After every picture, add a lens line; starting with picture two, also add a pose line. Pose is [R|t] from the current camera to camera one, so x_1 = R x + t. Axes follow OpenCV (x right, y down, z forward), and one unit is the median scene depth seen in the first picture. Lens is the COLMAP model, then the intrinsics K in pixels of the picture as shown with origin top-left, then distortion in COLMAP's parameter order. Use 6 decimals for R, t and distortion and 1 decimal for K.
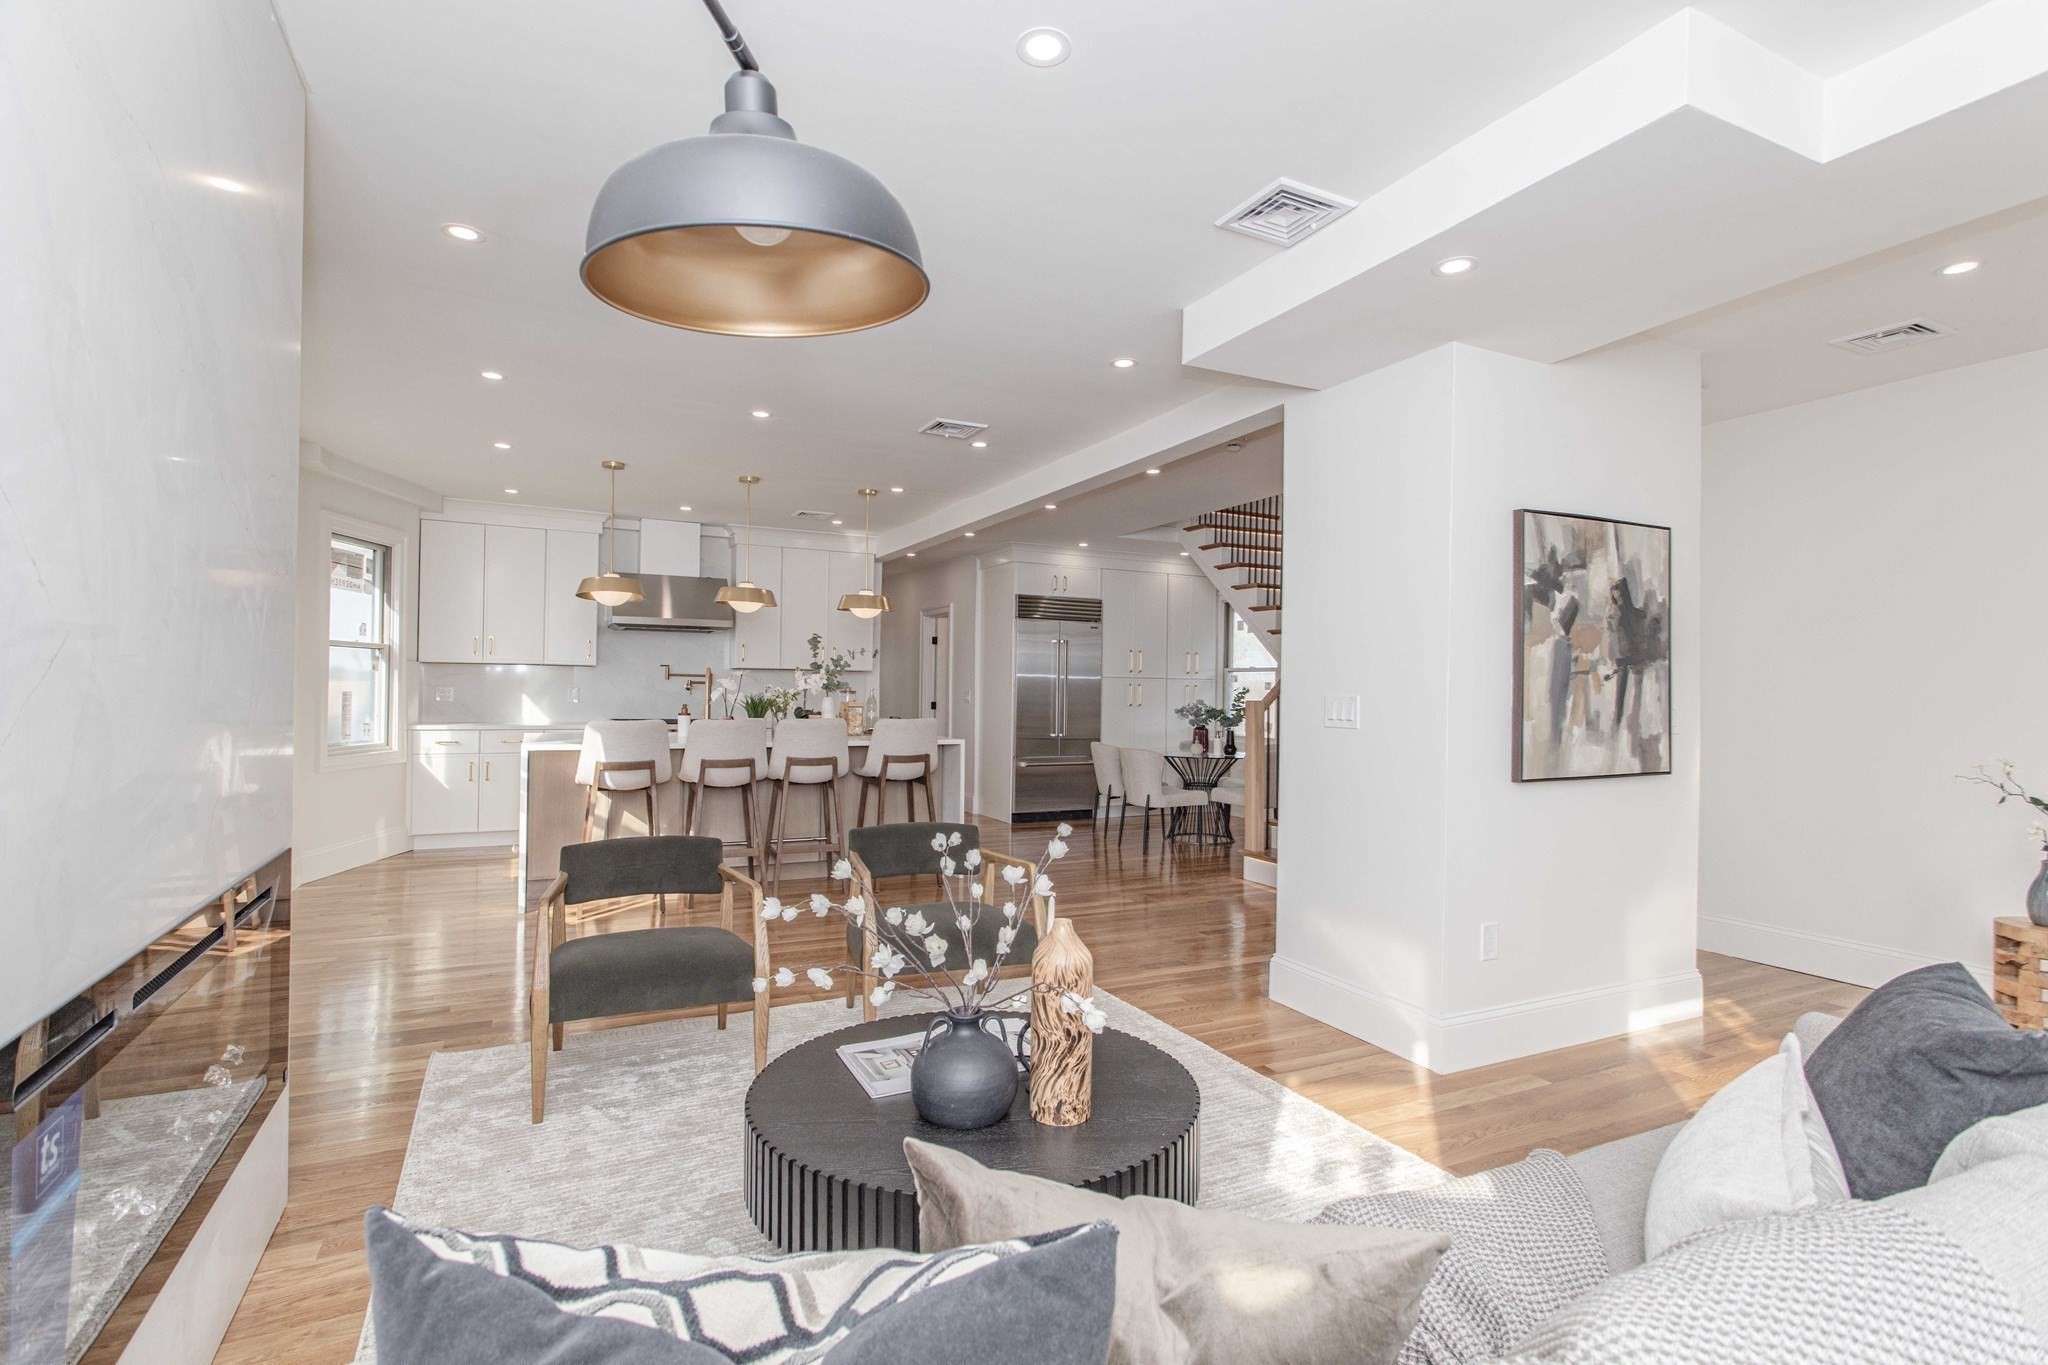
lens RADIAL K [[976.4, 0, 1022.4], [0, 976.4, 684.8], [0, 0, 1]] dist [0.002229, 0.000490]
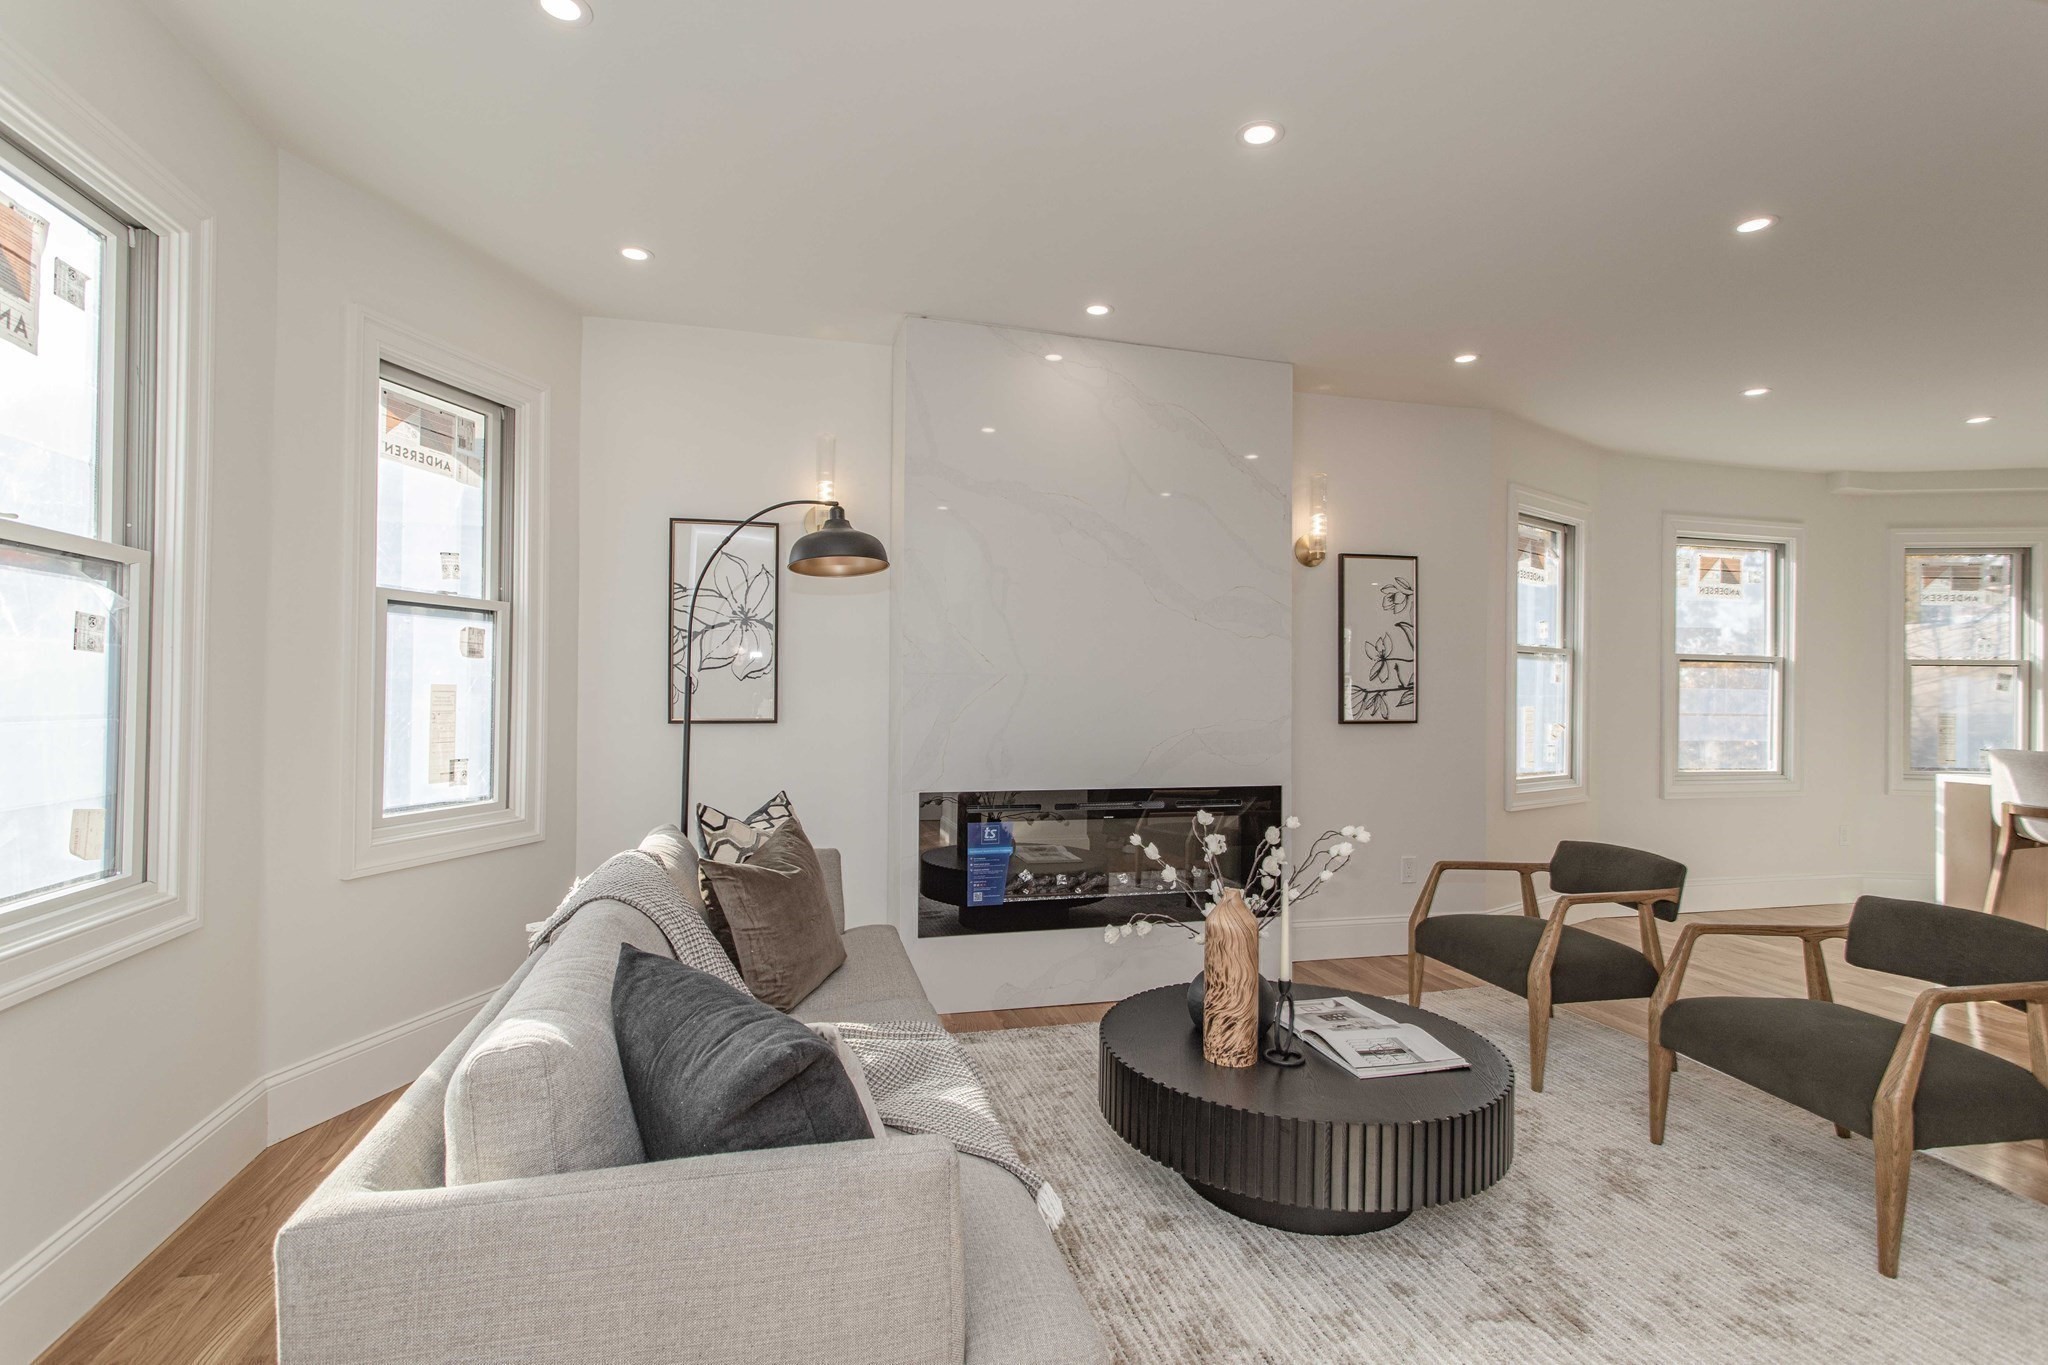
lens RADIAL K [[964.3, 0, 1026.3], [0, 964.3, 683.9], [0, 0, 1]] dist [0.004216, 0.000901]
pose [[-0.191246, -0.022887, -0.981275, 0.386357], [-0.009784, 0.999723, -0.021410, 0.007215], [0.981493, 0.005506, -0.191416, 0.310885]]
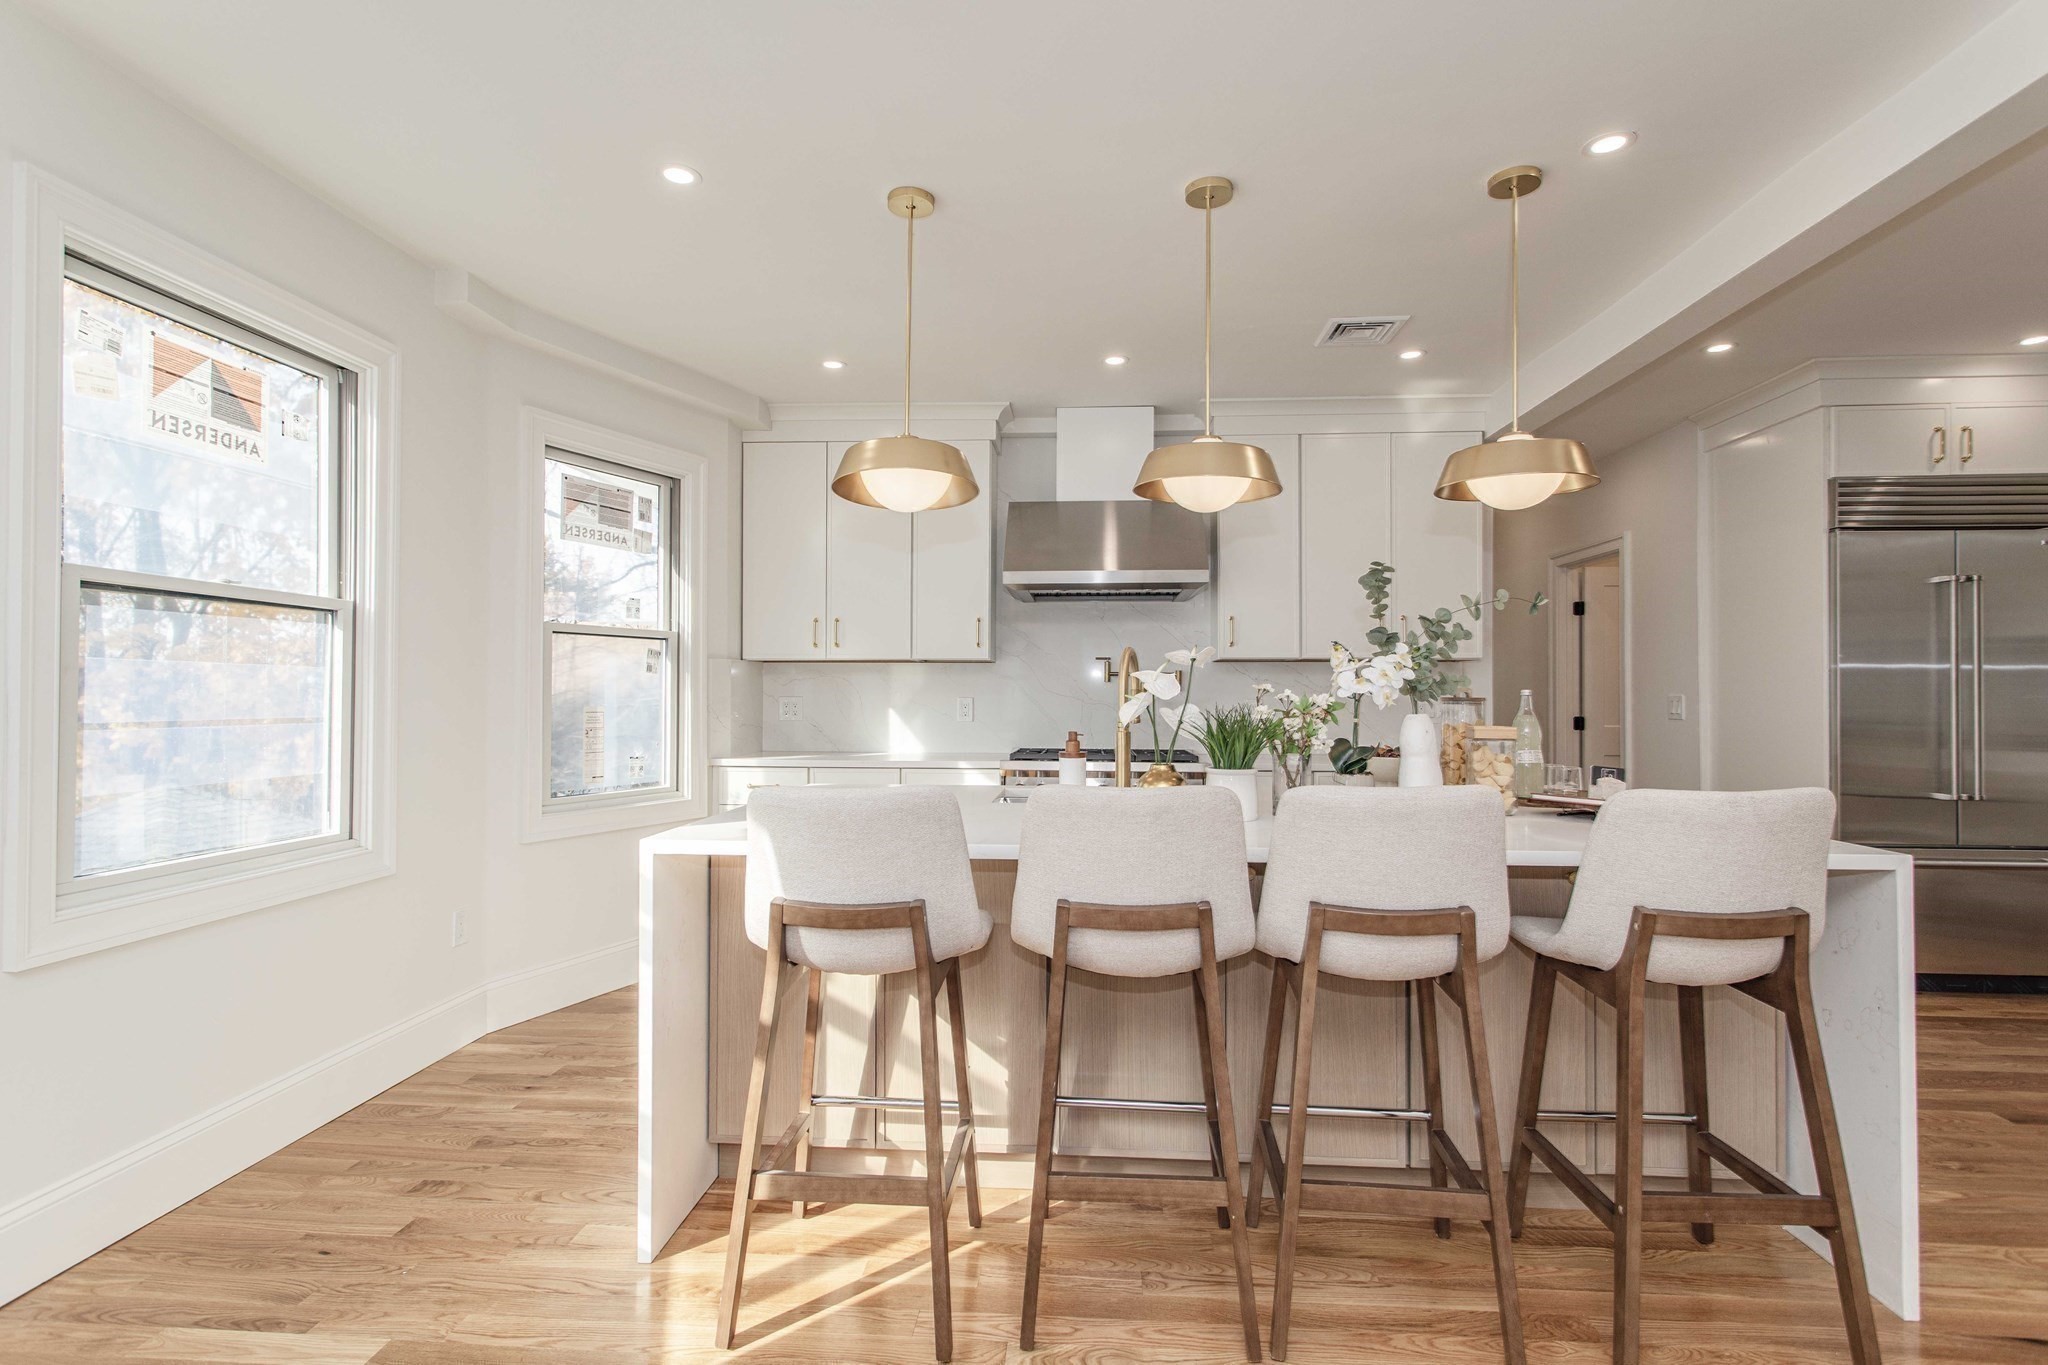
lens RADIAL K [[976.4, 0, 1022.4], [0, 976.4, 684.8], [0, 0, 1]] dist [0.002229, 0.000490]
pose [[0.862569, -0.016199, -0.505679, -0.141587], [0.011886, 0.999860, -0.011755, 0.003612], [0.505799, 0.004129, 0.862641, 0.599749]]
